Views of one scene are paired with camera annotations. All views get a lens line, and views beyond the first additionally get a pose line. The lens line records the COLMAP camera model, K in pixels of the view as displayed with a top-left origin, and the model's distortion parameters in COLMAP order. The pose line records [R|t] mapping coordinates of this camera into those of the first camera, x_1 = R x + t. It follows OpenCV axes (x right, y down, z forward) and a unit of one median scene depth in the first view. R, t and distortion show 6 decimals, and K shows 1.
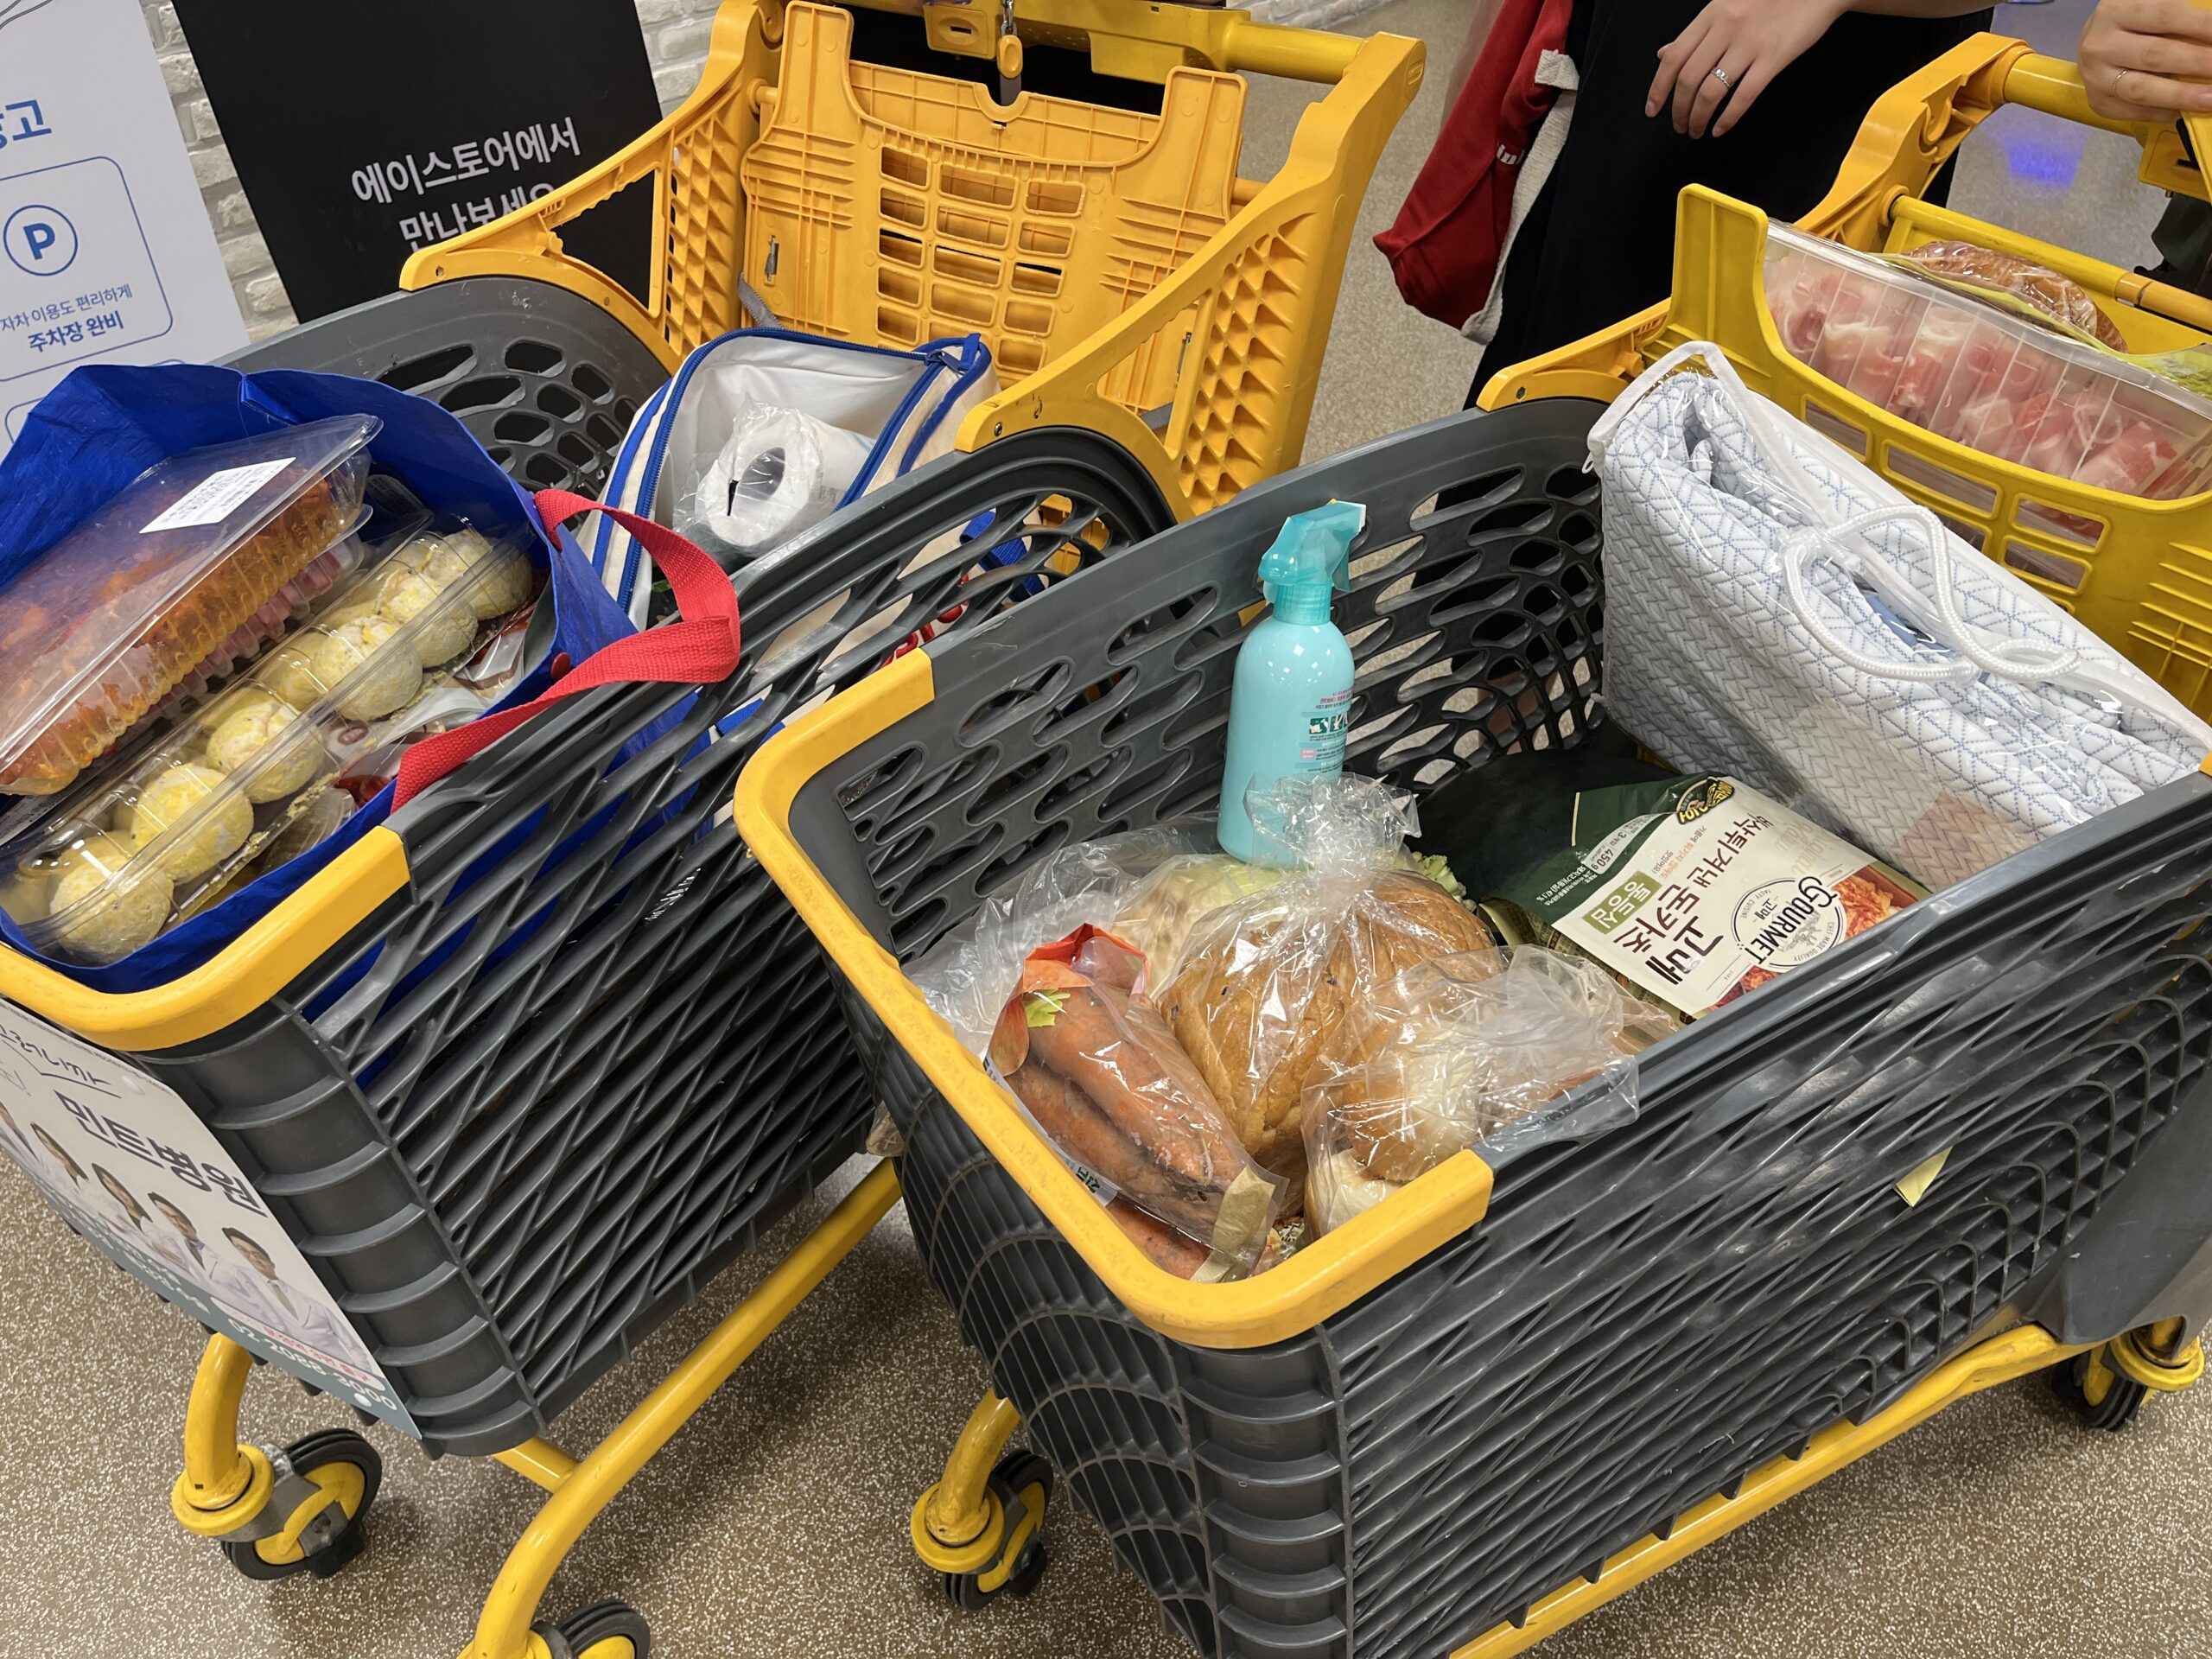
lens RADIAL K [[1702.9, 0, 1108.4], [0, 1702.9, 835.7], [0, 0, 1]] dist [0.029763, -0.019880]
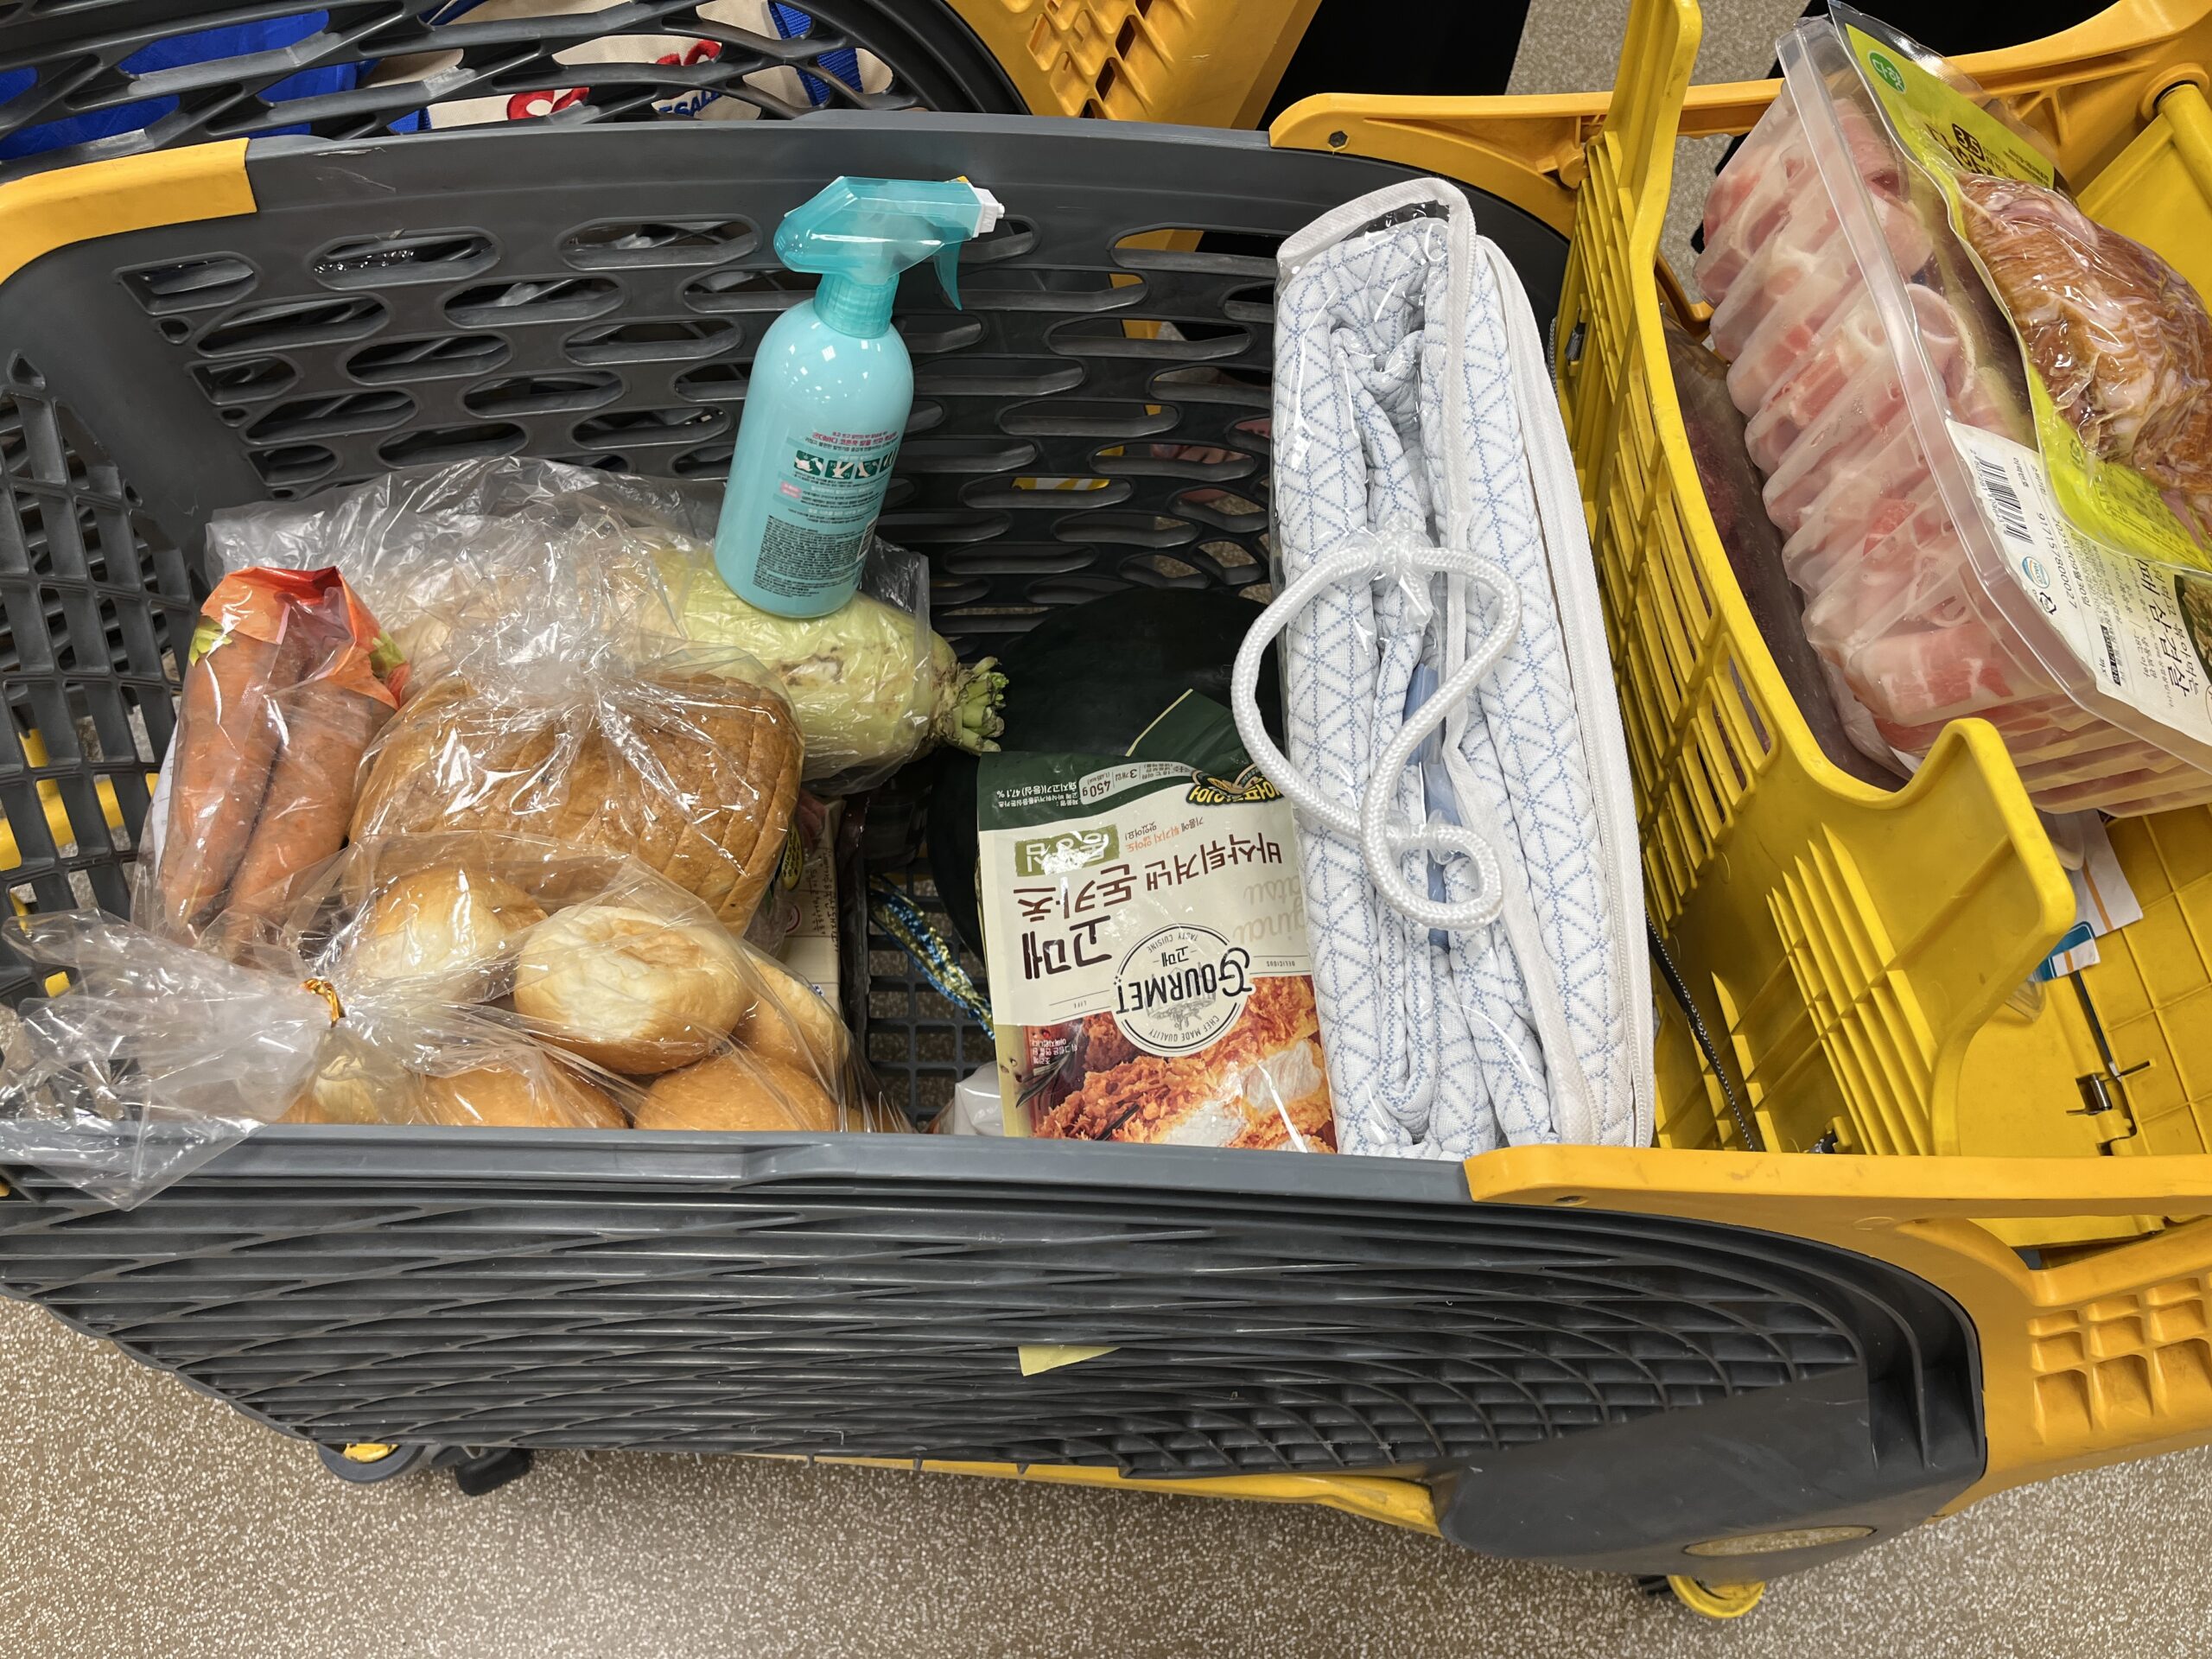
lens RADIAL K [[1702.9, 0, 1105.1], [0, 1702.9, 821.8], [0, 0, 1]] dist [0.029763, -0.019880]
pose [[0.857404, 0.488138, -0.163032, 0.441886], [-0.413088, 0.841706, 0.347692, -0.250699], [0.306946, -0.230766, 0.923326, 0.302183]]
